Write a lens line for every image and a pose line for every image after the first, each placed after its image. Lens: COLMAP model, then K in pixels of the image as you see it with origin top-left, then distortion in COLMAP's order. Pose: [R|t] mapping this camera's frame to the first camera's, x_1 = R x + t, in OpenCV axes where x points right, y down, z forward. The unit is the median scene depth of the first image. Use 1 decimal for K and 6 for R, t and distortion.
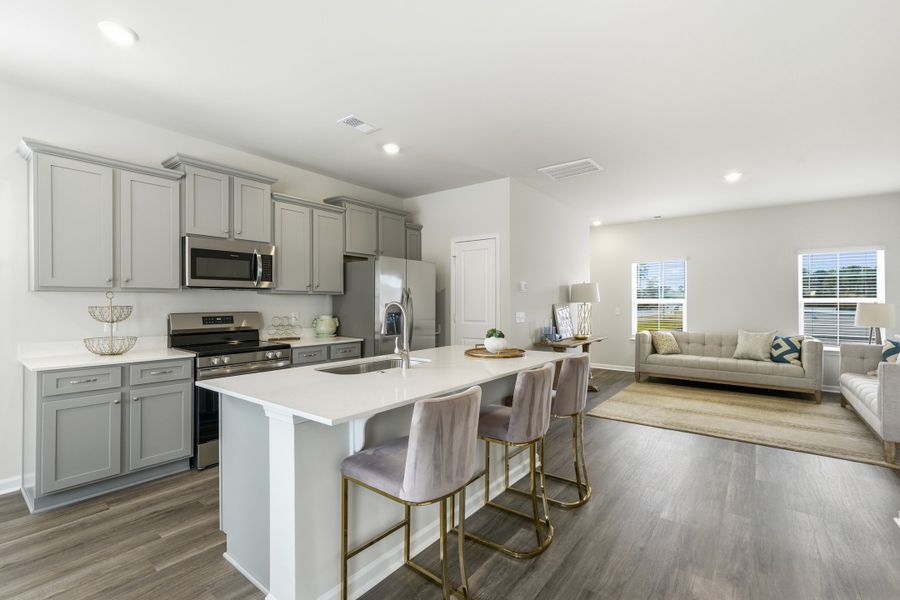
lens RADIAL K [[400.8, 0, 444.9], [0, 400.8, 301.5], [0, 0, 1]] dist [0.000926, 0.000107]
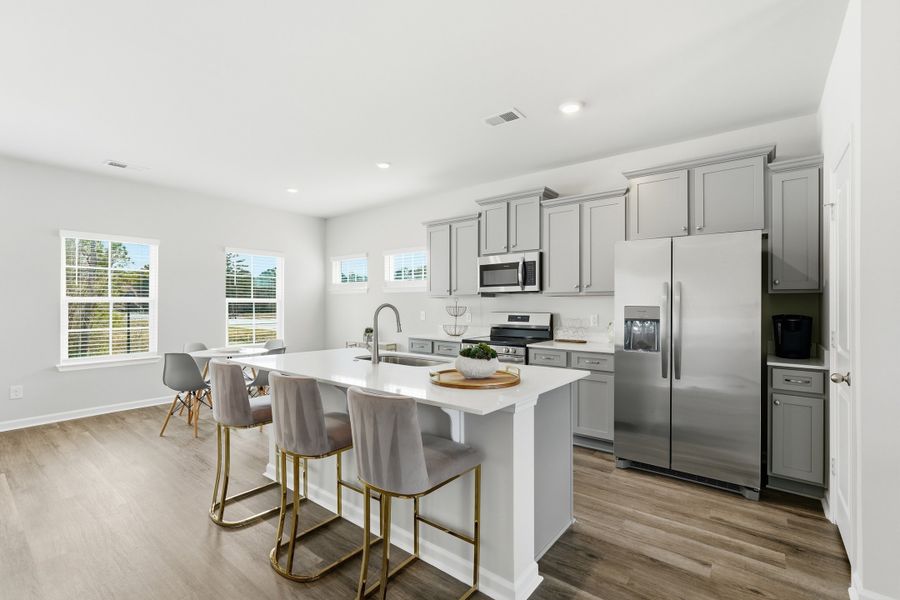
lens RADIAL K [[400.8, 0, 444.9], [0, 400.8, 301.5], [0, 0, 1]] dist [0.000926, 0.000107]
pose [[0.003079, -0.004234, -0.999986, 0.681889], [0.003864, 0.999984, -0.004222, -0.001624], [0.999988, -0.003851, 0.003095, 0.789932]]
